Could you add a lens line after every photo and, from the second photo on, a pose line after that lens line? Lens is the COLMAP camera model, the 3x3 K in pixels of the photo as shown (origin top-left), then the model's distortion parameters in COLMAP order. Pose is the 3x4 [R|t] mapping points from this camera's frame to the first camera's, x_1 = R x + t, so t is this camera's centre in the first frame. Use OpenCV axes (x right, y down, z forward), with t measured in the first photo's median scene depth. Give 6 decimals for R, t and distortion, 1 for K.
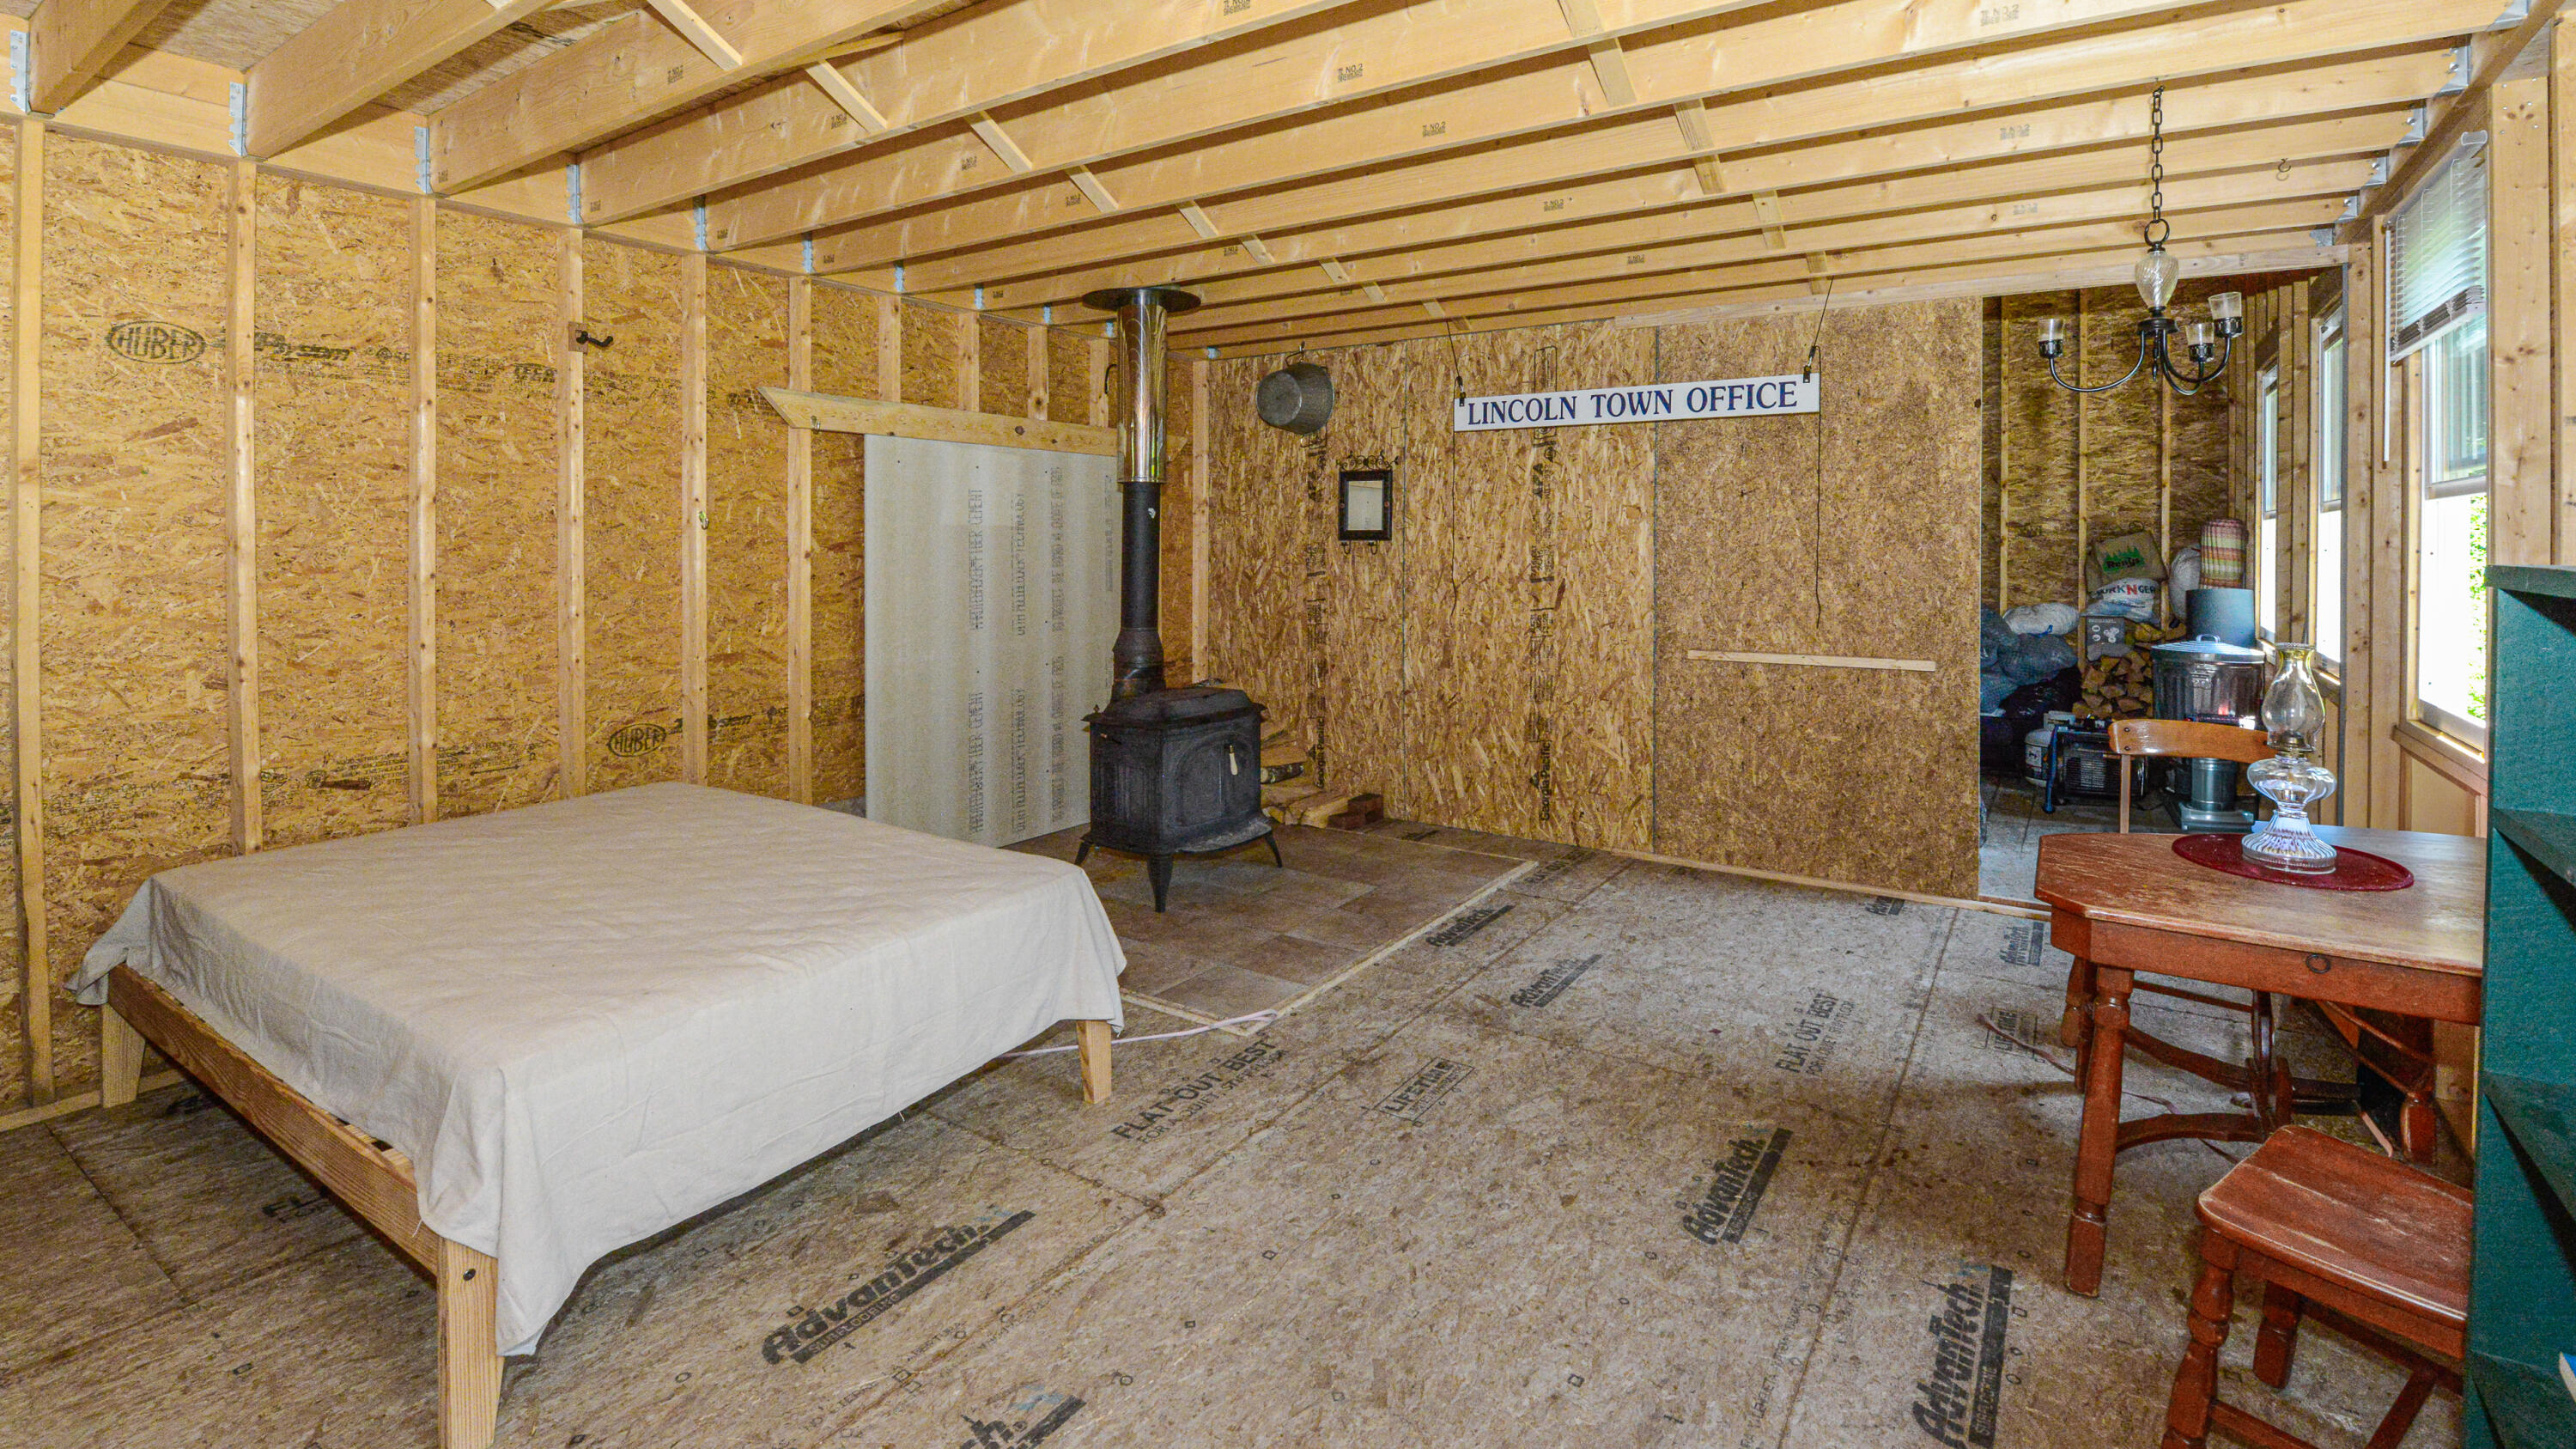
lens RADIAL K [[1173.0, 0, 1280.9], [0, 1173.0, 553.4], [0, 0, 1]] dist [0.002817, -0.008910]
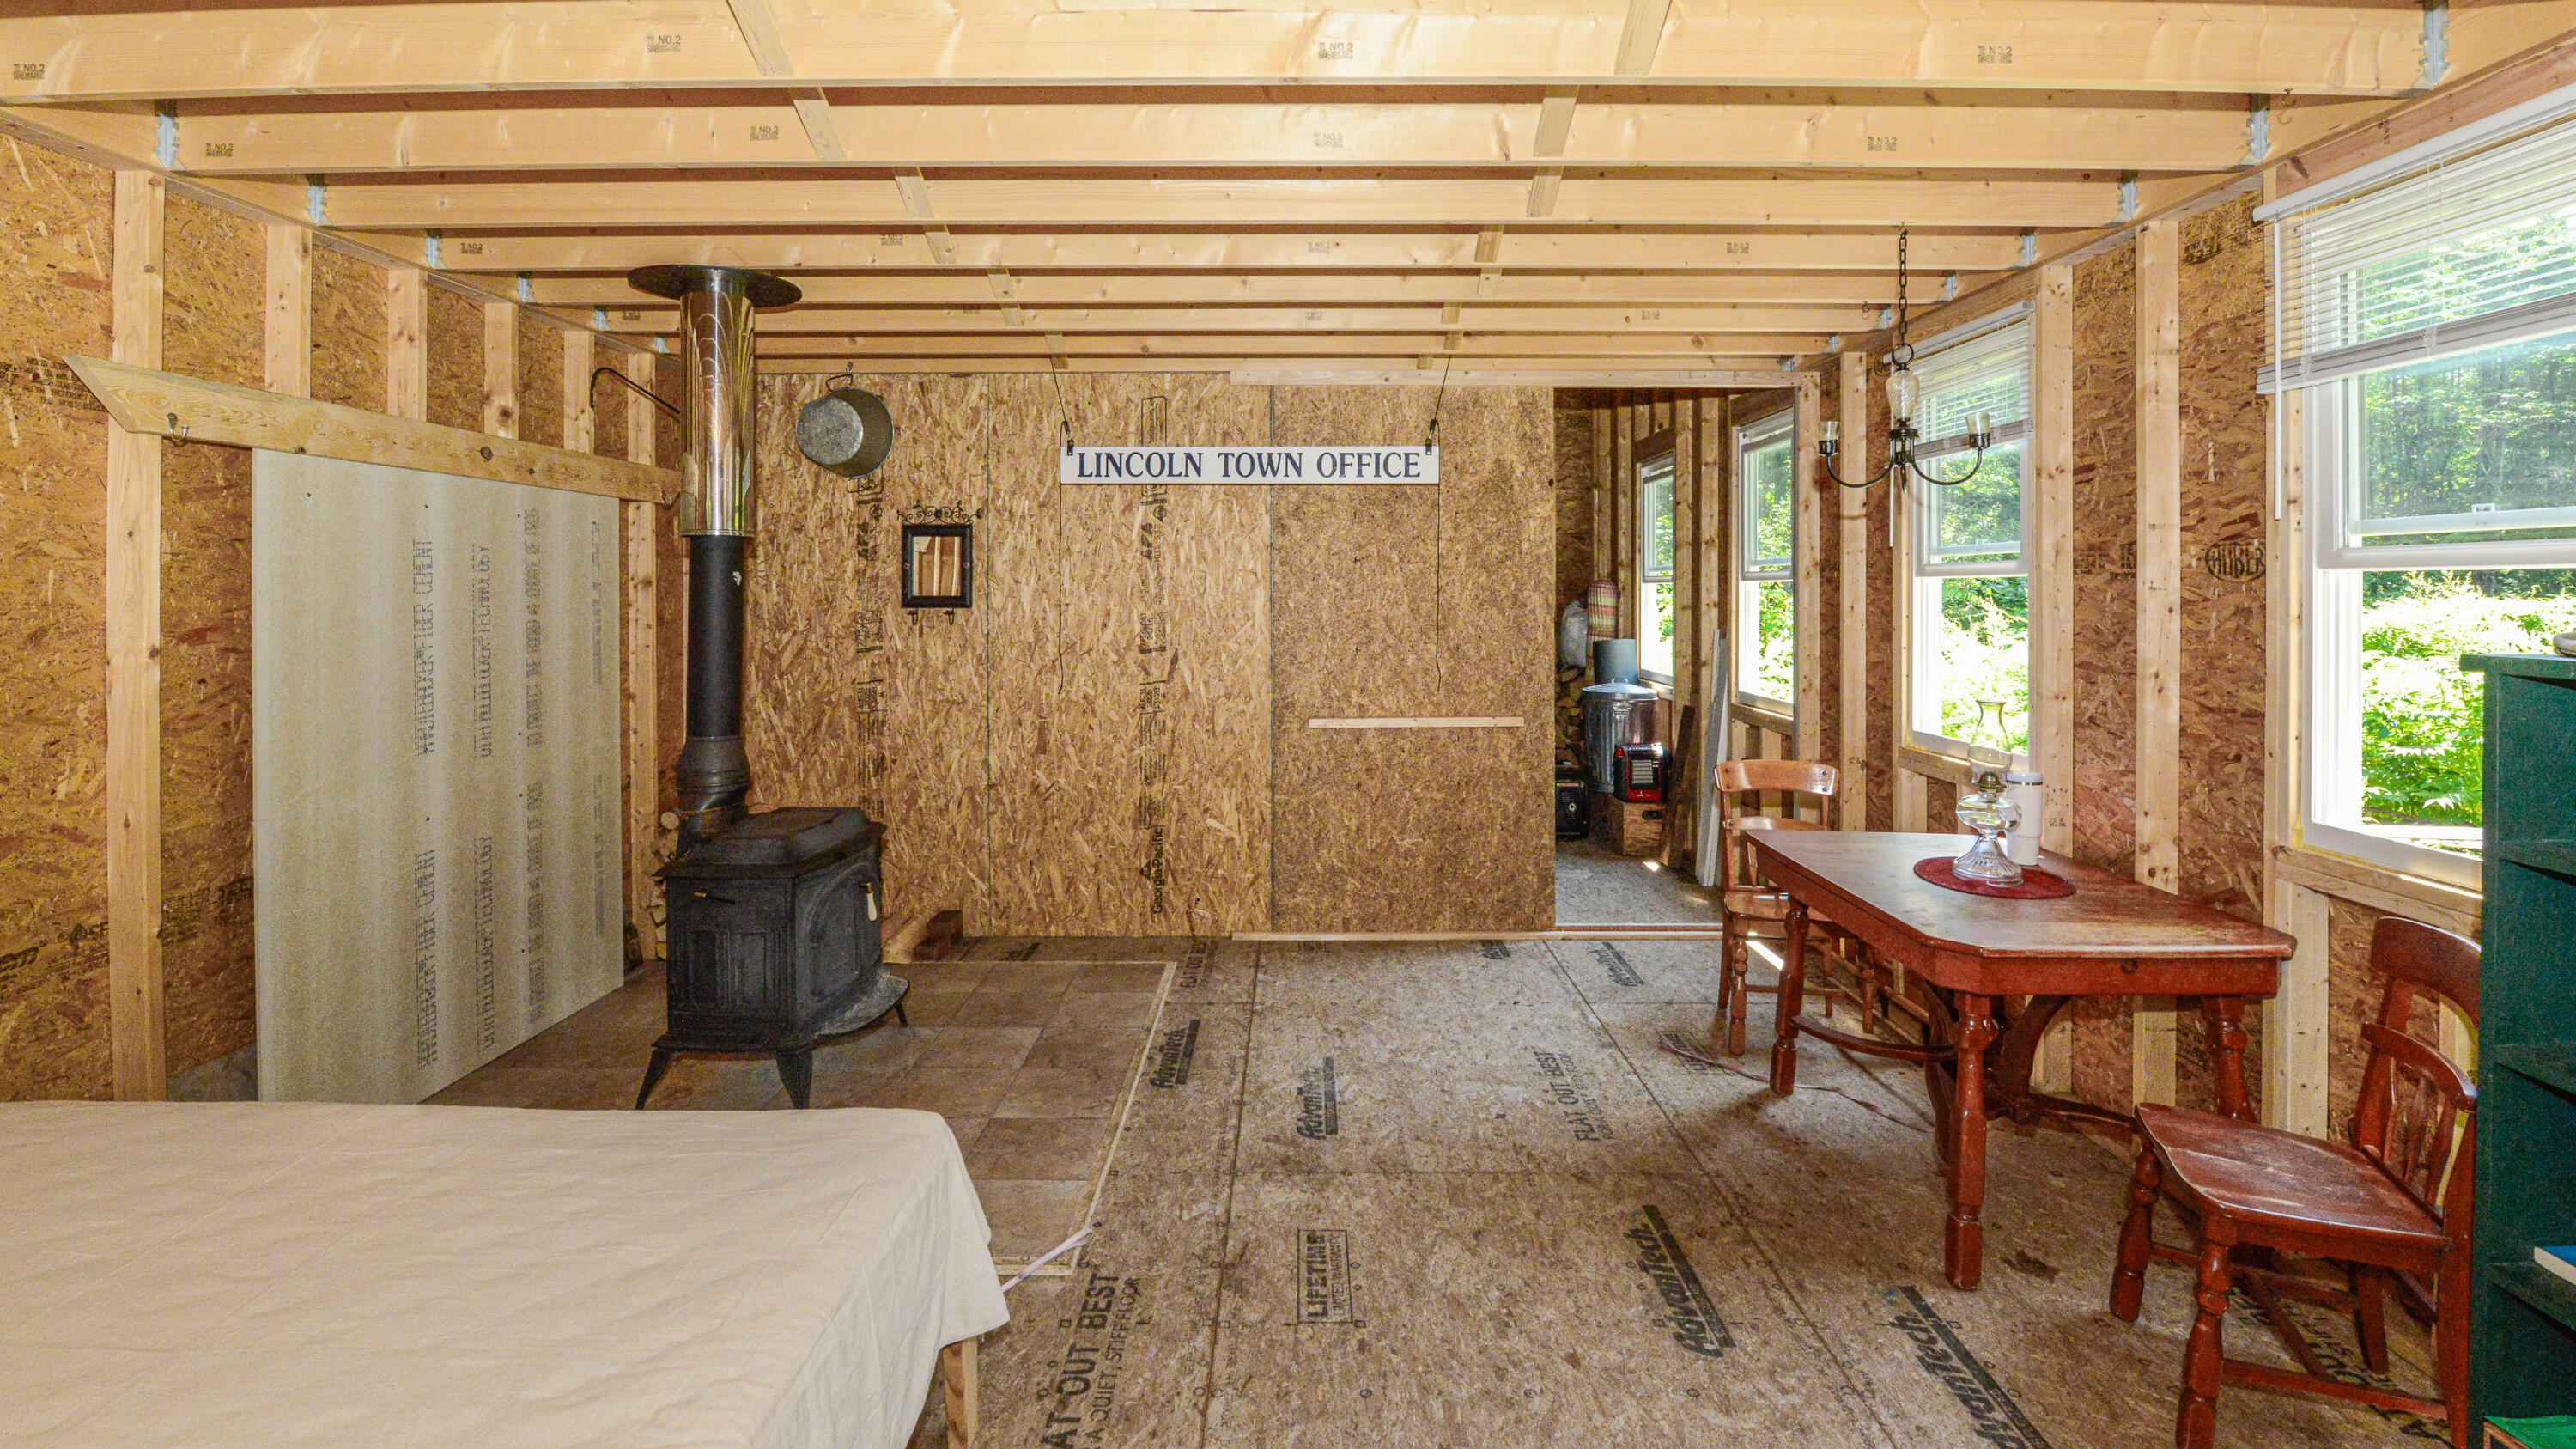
lens RADIAL K [[1202.4, 0, 1297.0], [0, 1202.4, 592.6], [0, 0, 1]] dist [-0.000370, -0.010532]
pose [[0.833619, -0.003121, 0.552331, -0.213363], [0.007661, 0.999953, -0.005912, -0.017037], [-0.552286, 0.009160, 0.833604, 0.165910]]
